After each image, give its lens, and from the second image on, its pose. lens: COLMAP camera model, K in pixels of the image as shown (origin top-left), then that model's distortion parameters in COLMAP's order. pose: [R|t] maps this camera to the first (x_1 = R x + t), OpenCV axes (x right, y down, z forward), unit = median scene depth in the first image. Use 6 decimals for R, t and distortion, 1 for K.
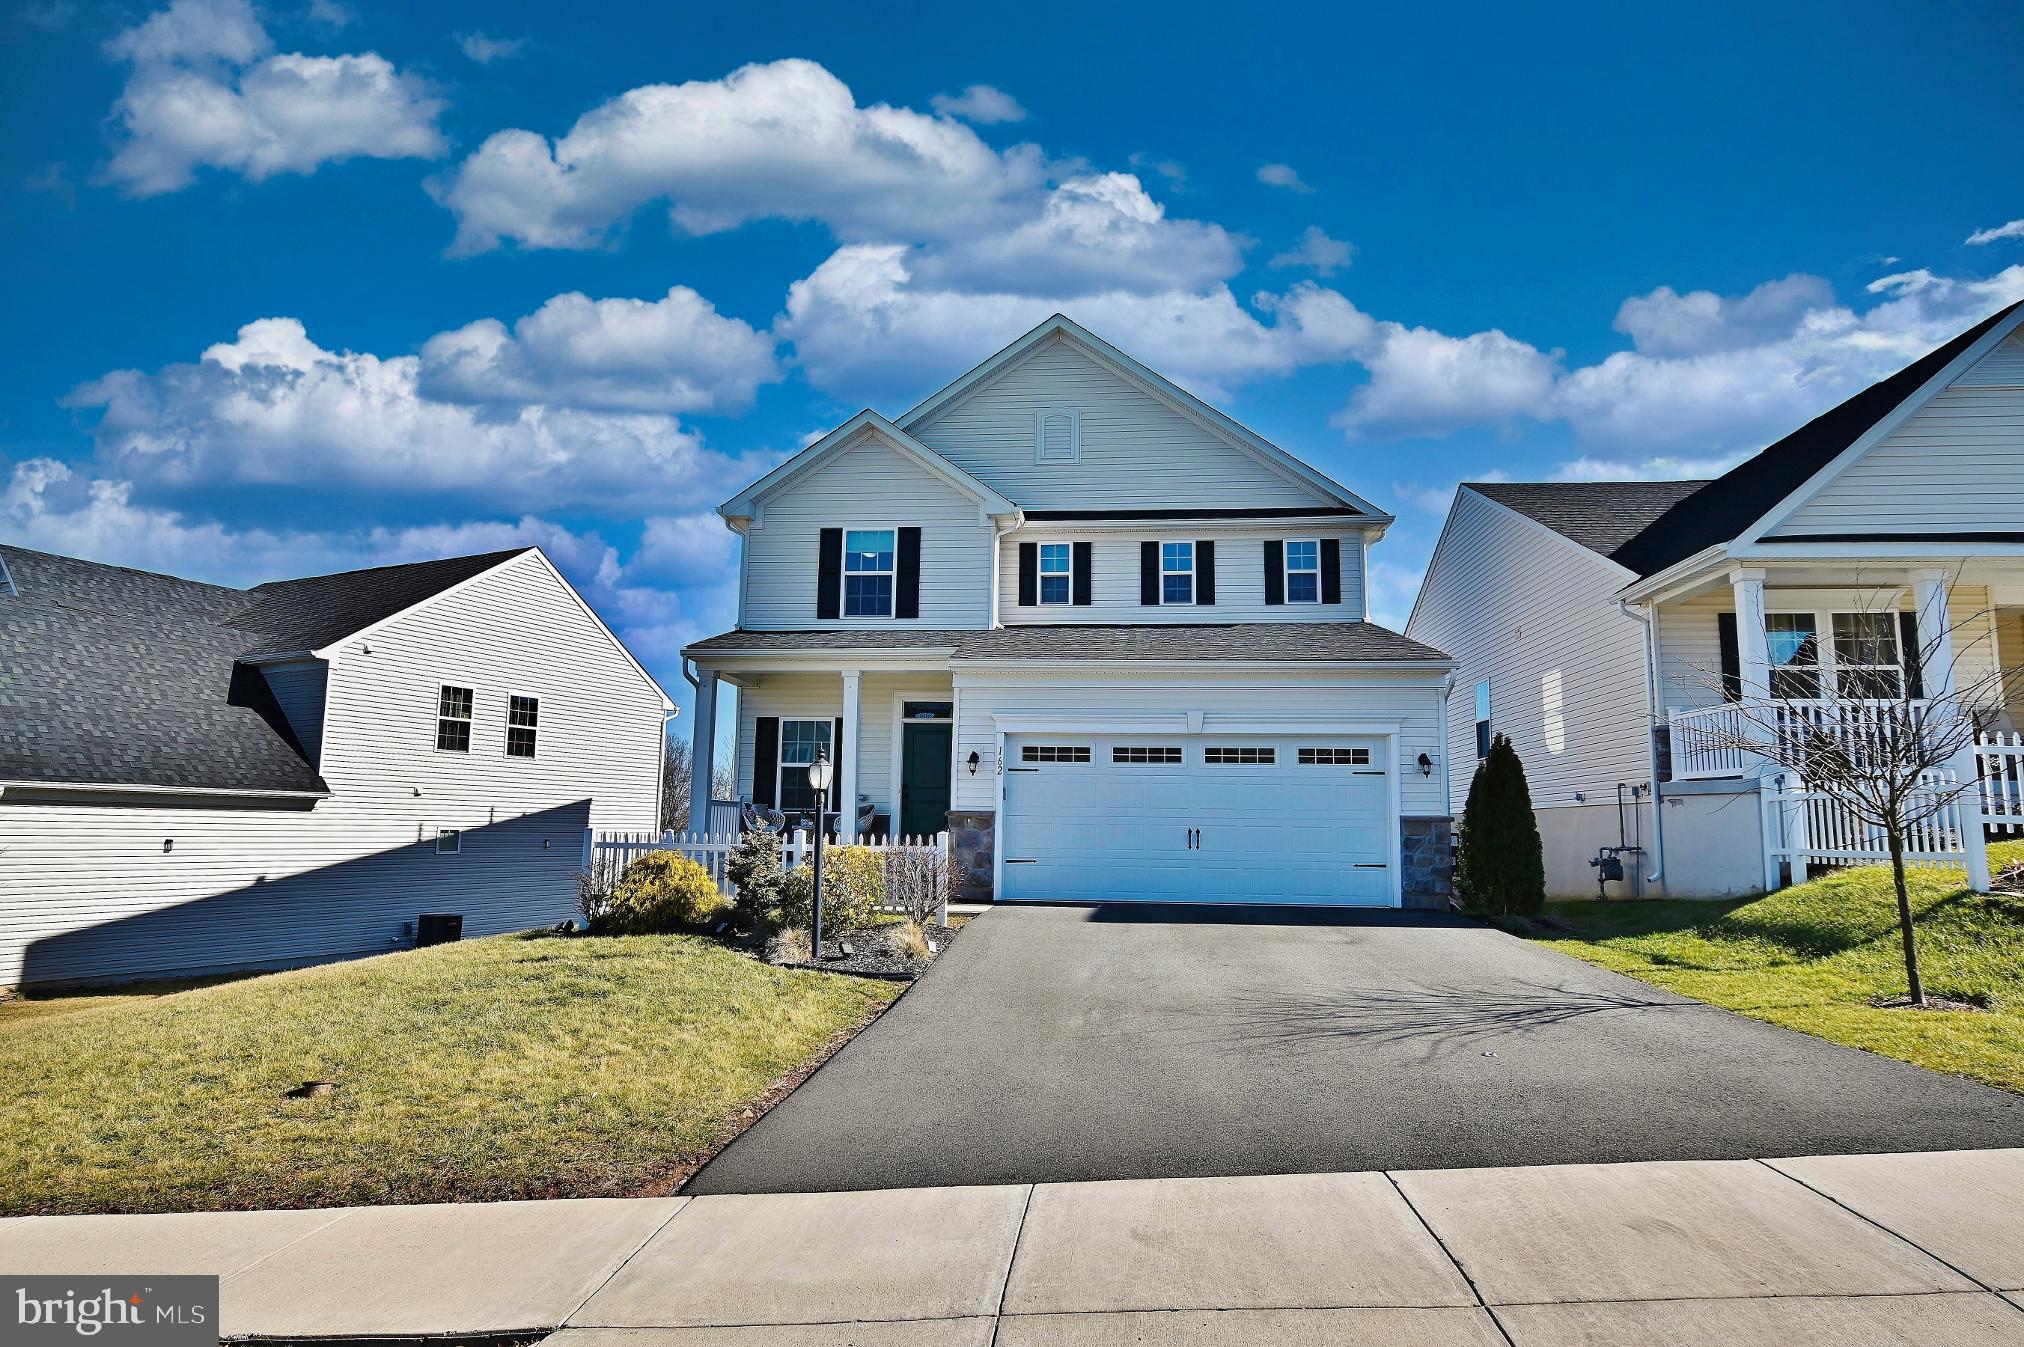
lens RADIAL K [[1114.7, 0, 1012.6], [0, 1114.7, 677.2], [0, 0, 1]] dist [0.000534, -0.000053]
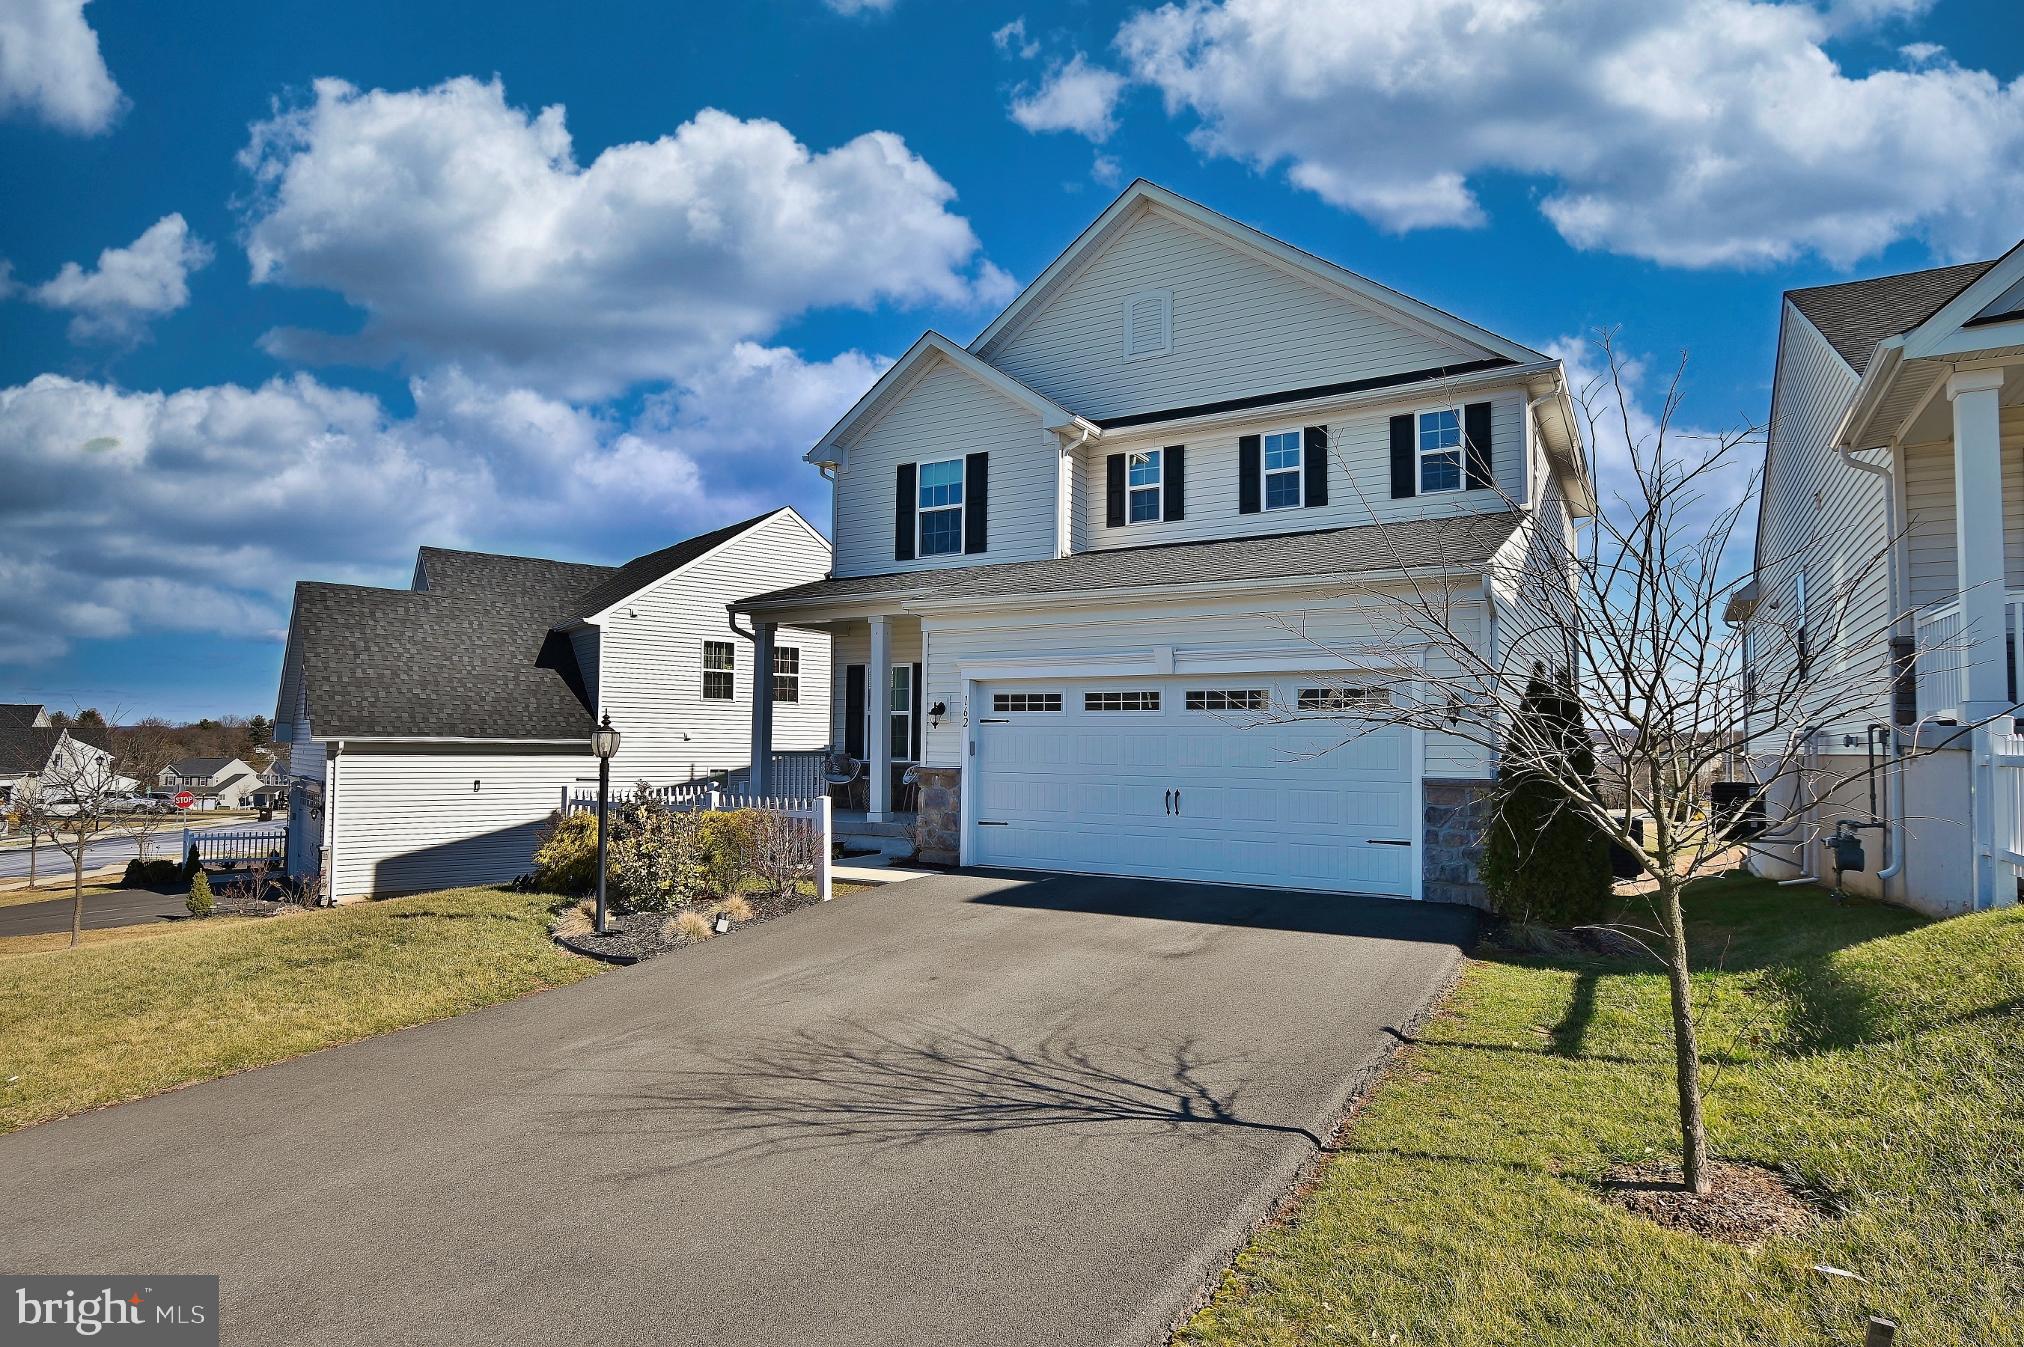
lens RADIAL K [[1114.7, 0, 1008.9], [0, 1114.7, 680.4], [0, 0, 1]] dist [0.000534, -0.000053]
pose [[0.901208, -0.029914, -0.432354, 0.320895], [0.061305, 0.996383, 0.058847, -0.000362], [0.429030, -0.079539, 0.899782, 0.166753]]
